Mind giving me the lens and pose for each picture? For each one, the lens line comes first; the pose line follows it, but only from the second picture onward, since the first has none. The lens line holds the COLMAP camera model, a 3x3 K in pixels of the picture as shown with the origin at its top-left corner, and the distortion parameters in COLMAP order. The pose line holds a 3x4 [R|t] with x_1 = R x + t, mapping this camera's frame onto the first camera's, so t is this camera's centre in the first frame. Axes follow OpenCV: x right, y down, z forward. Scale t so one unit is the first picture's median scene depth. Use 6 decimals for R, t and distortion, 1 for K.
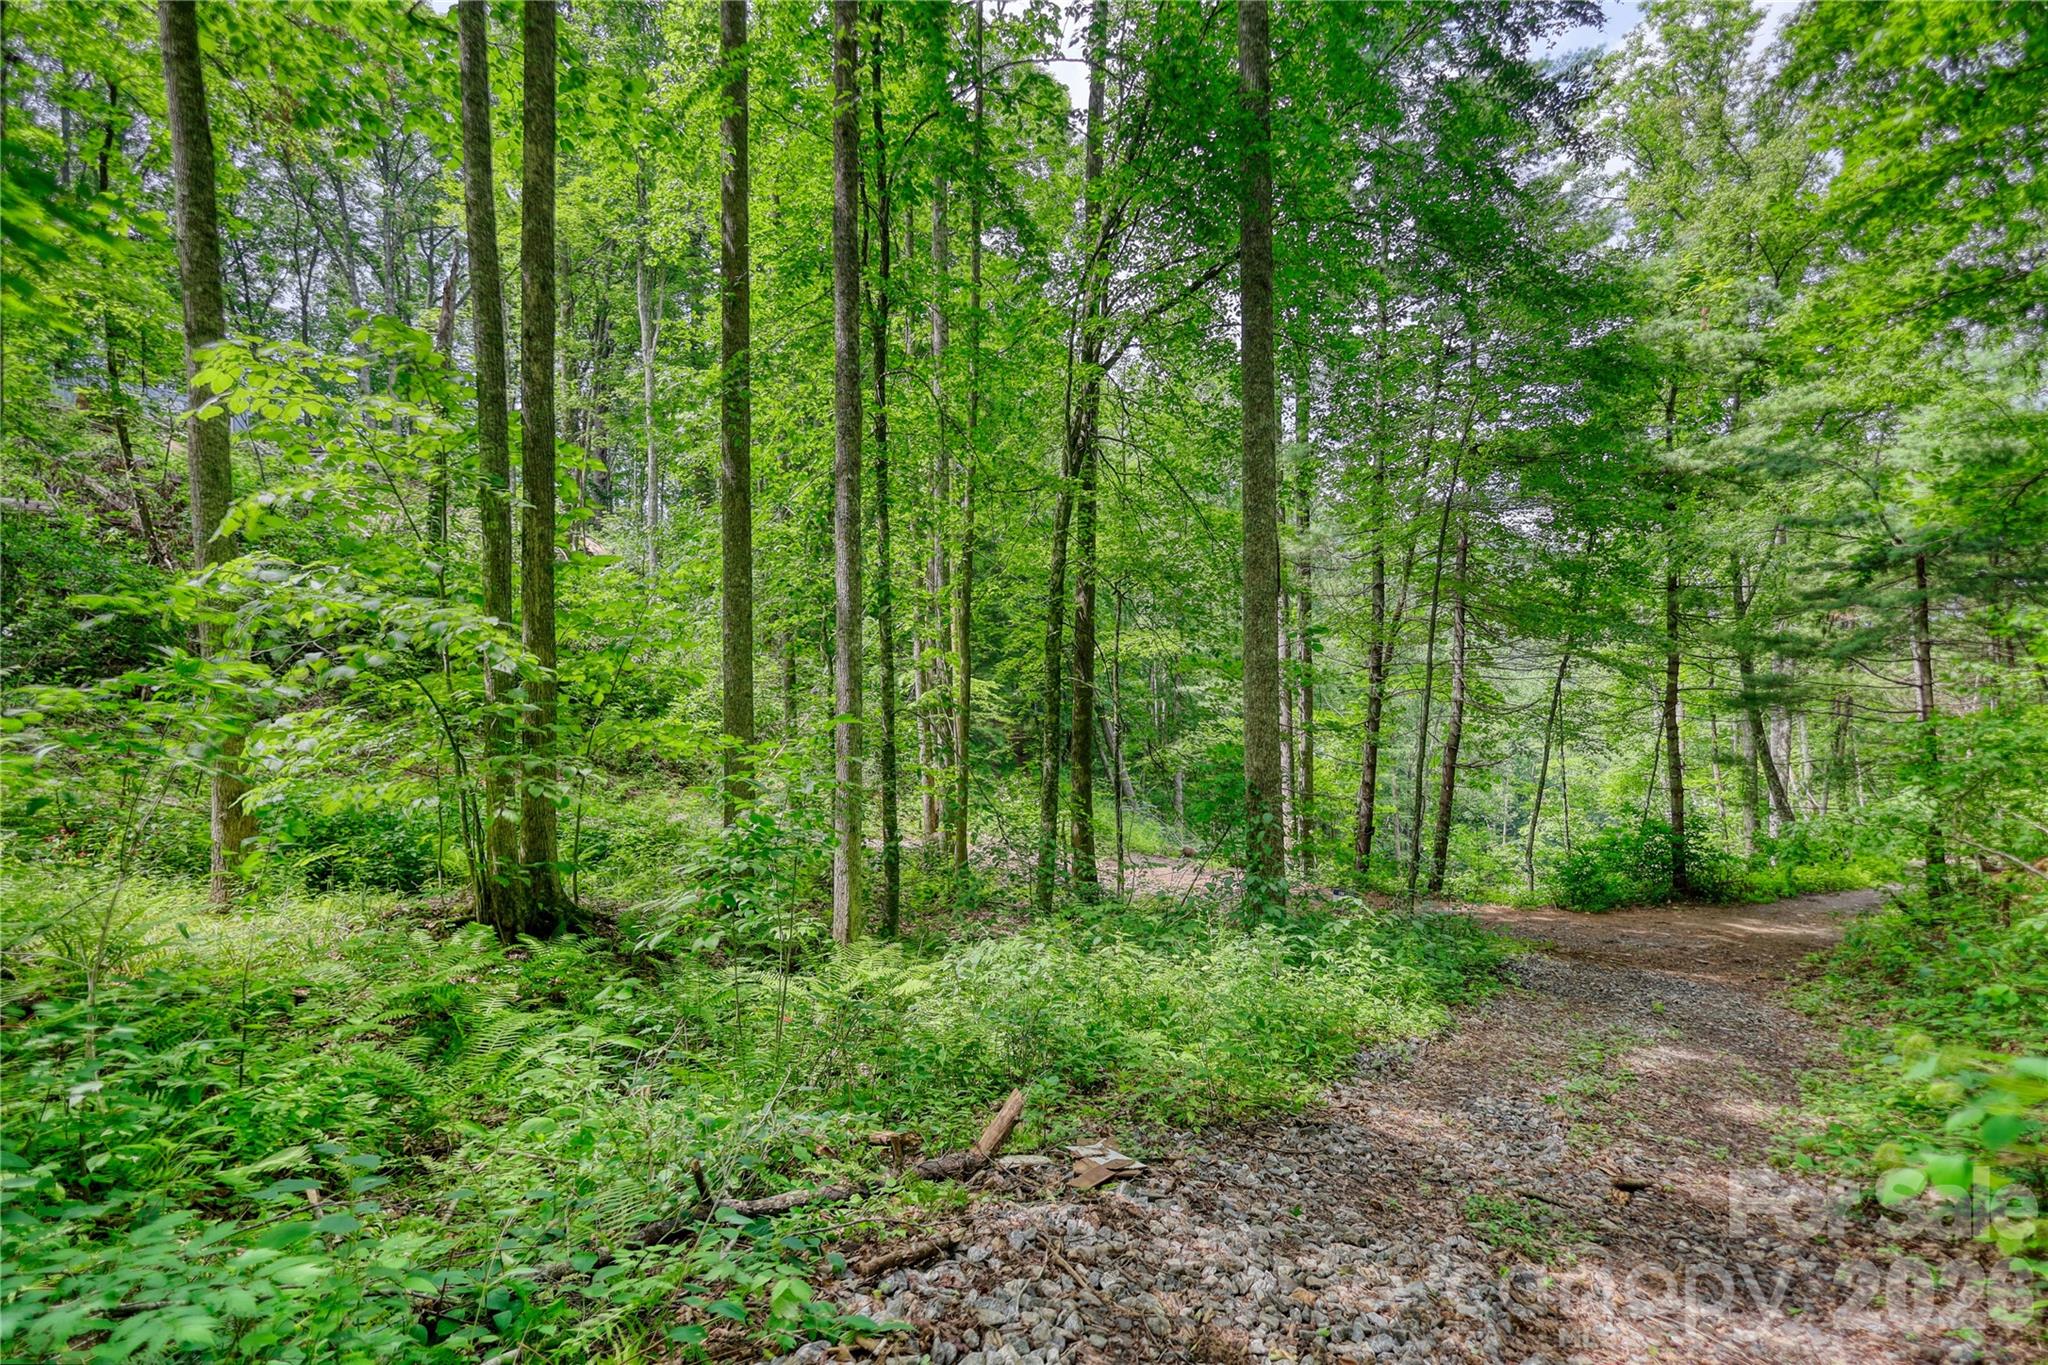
lens RADIAL K [[967.2, 0, 1031.0], [0, 967.2, 686.1], [0, 0, 1]] dist [0.001107, -0.000369]
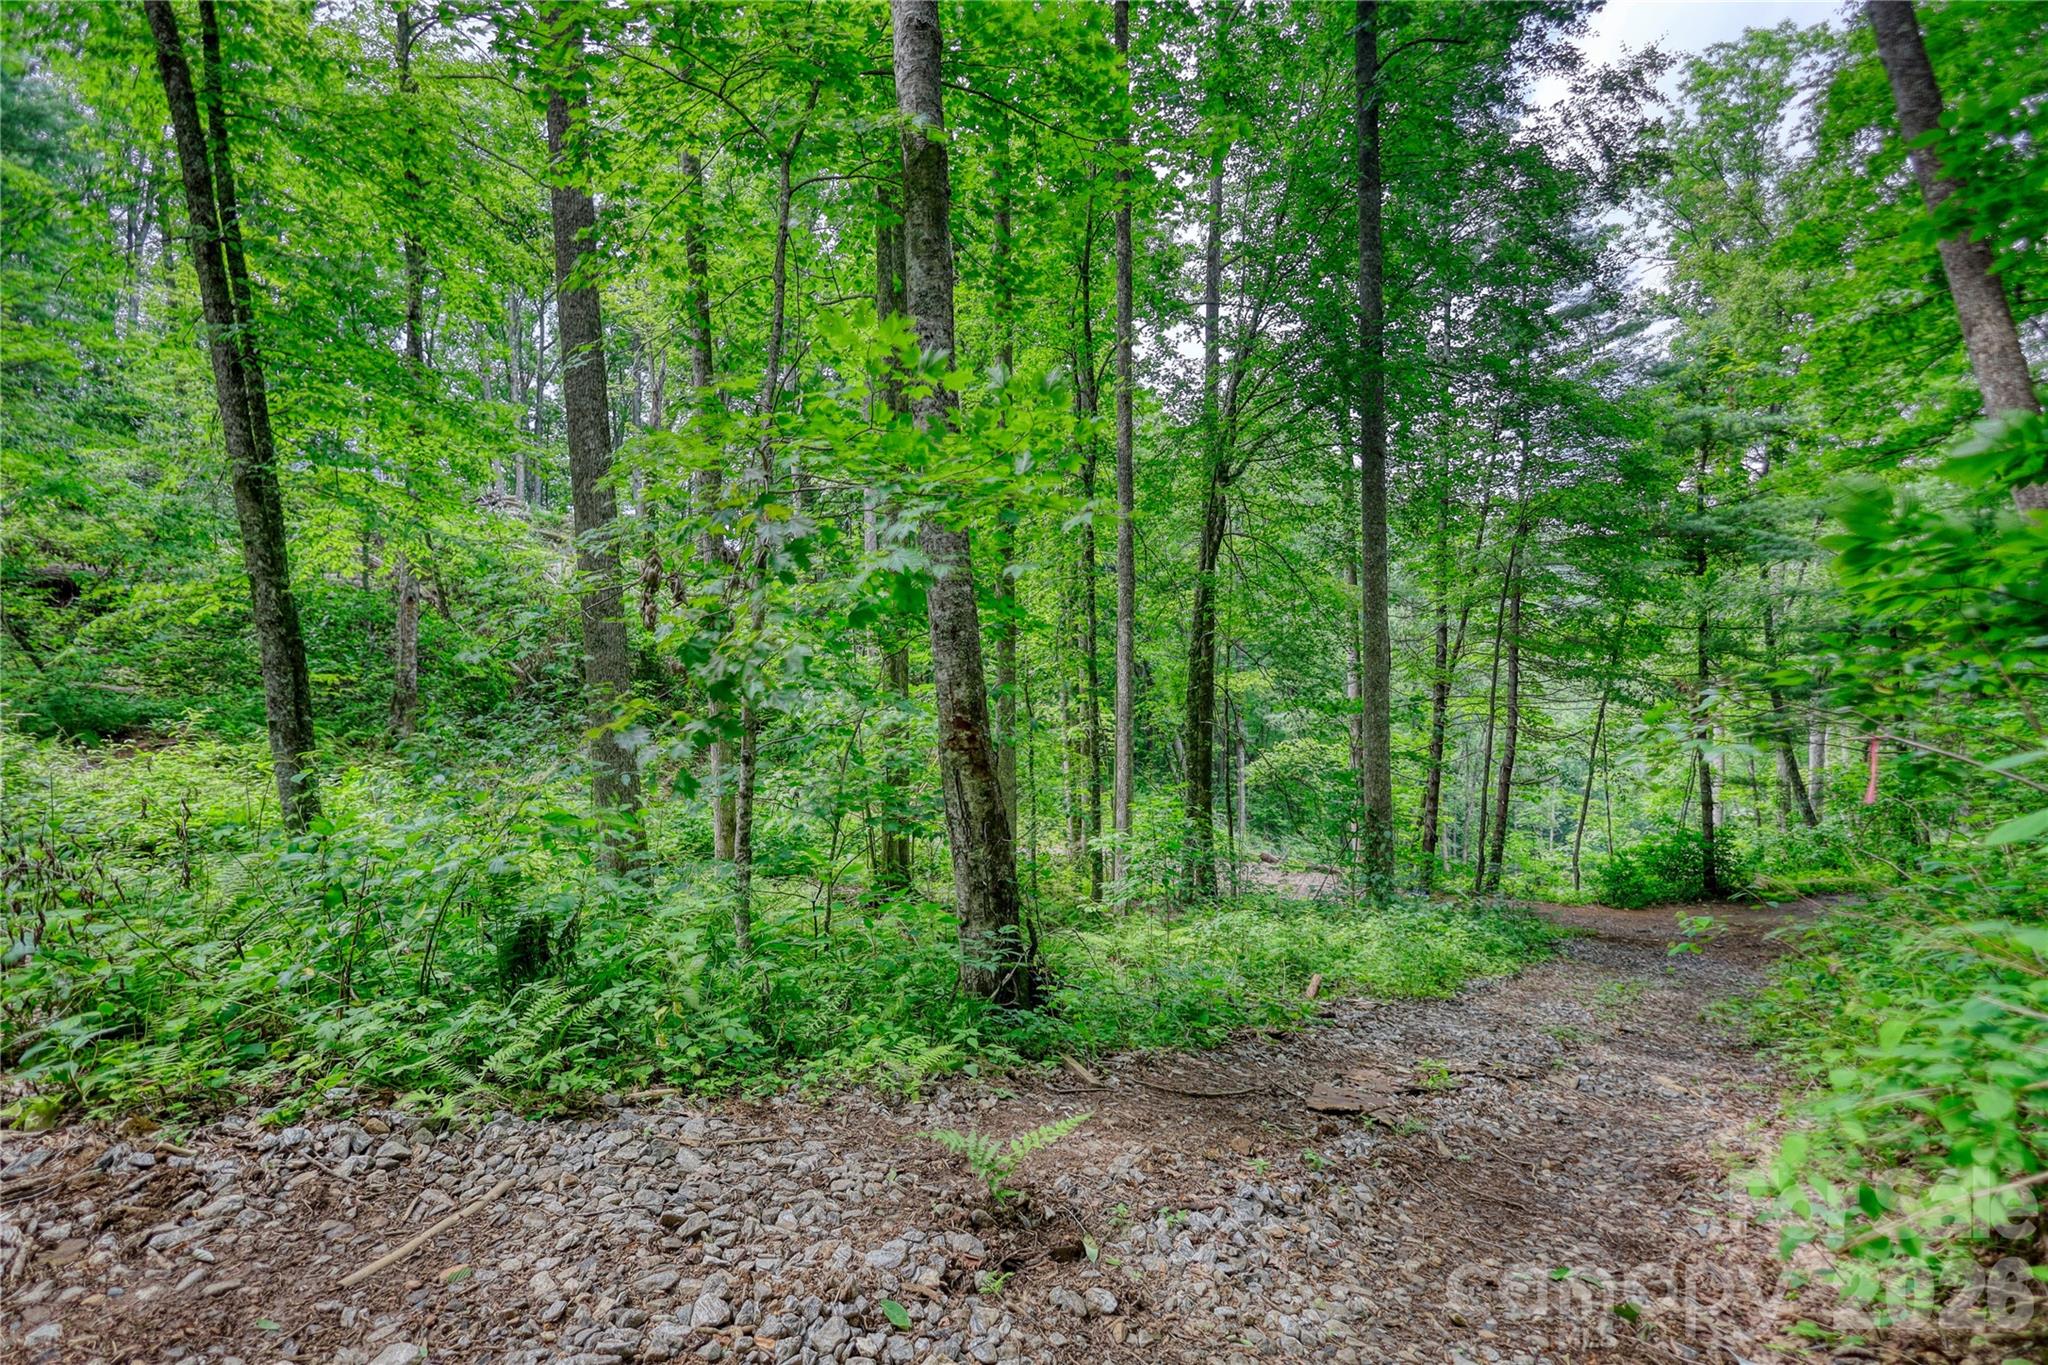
lens RADIAL K [[967.2, 0, 1003.7], [0, 967.2, 683.8], [0, 0, 1]] dist [0.001107, -0.000369]
pose [[0.998237, -0.003583, -0.059243, -0.103240], [0.003557, 0.999994, -0.000541, -0.039090], [0.059244, 0.000329, 0.998243, -0.205418]]
